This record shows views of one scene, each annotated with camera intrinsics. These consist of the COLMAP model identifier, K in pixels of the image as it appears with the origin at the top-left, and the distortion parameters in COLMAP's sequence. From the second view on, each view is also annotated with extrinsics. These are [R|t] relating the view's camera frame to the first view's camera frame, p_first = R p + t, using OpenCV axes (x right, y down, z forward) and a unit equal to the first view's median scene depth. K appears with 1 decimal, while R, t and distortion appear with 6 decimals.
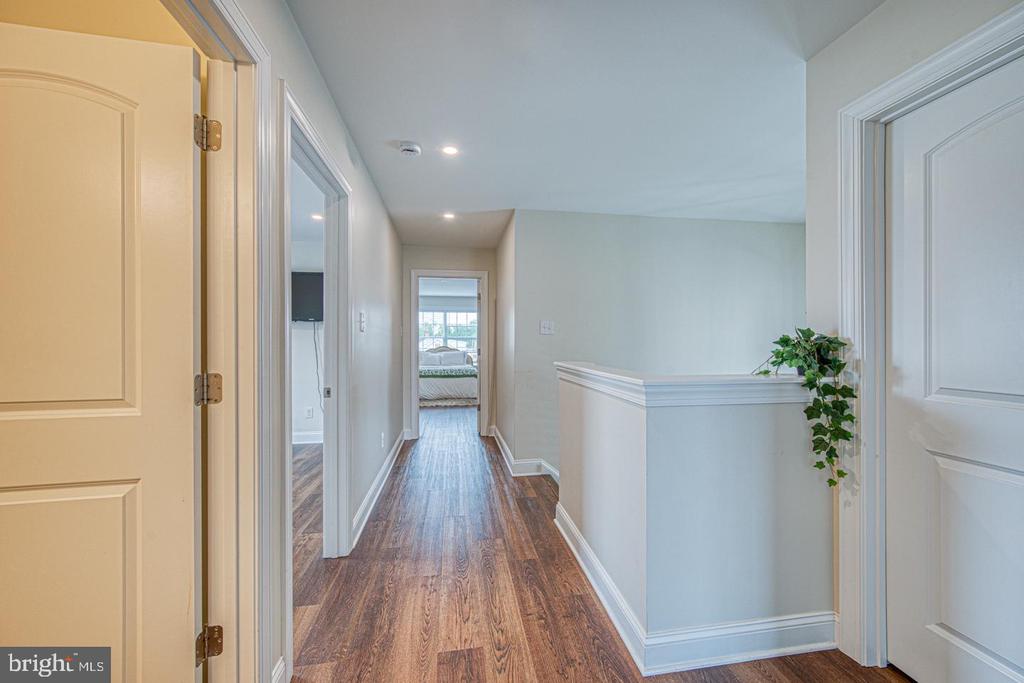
lens RADIAL K [[398.5, 0, 513.2], [0, 398.5, 340.4], [0, 0, 1]] dist [0.000970, 0.000037]
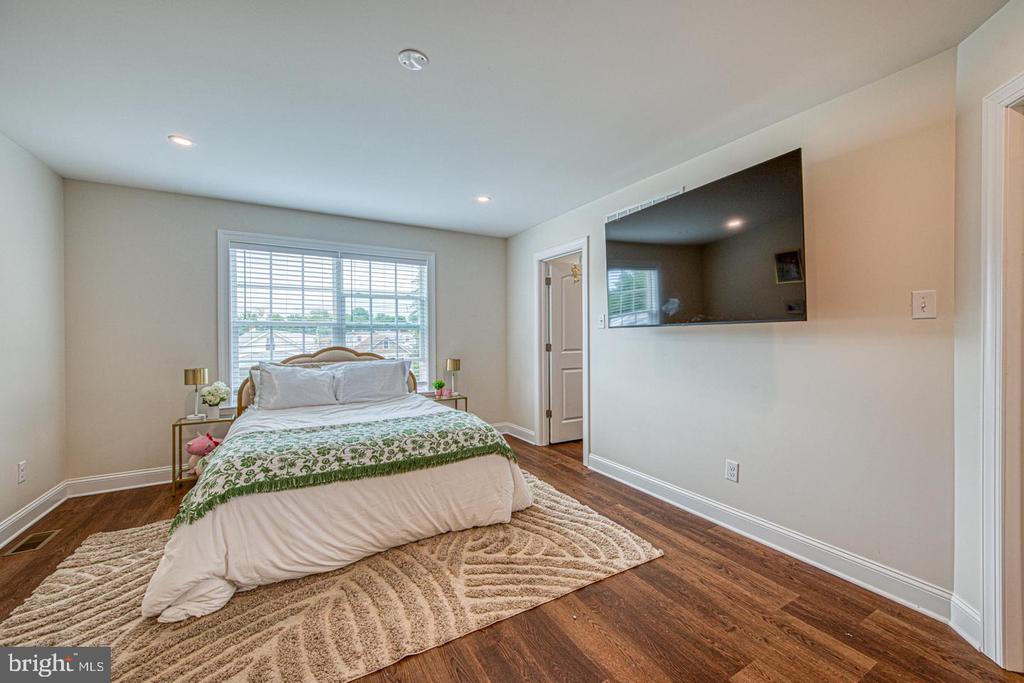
lens RADIAL K [[398.5, 0, 514.2], [0, 398.5, 342.1], [0, 0, 1]] dist [0.000970, 0.000037]
pose [[0.933083, -0.006150, 0.359608, -0.152147], [0.003415, 0.999960, 0.008240, 0.006990], [-0.359644, -0.006460, 0.933067, 0.583004]]
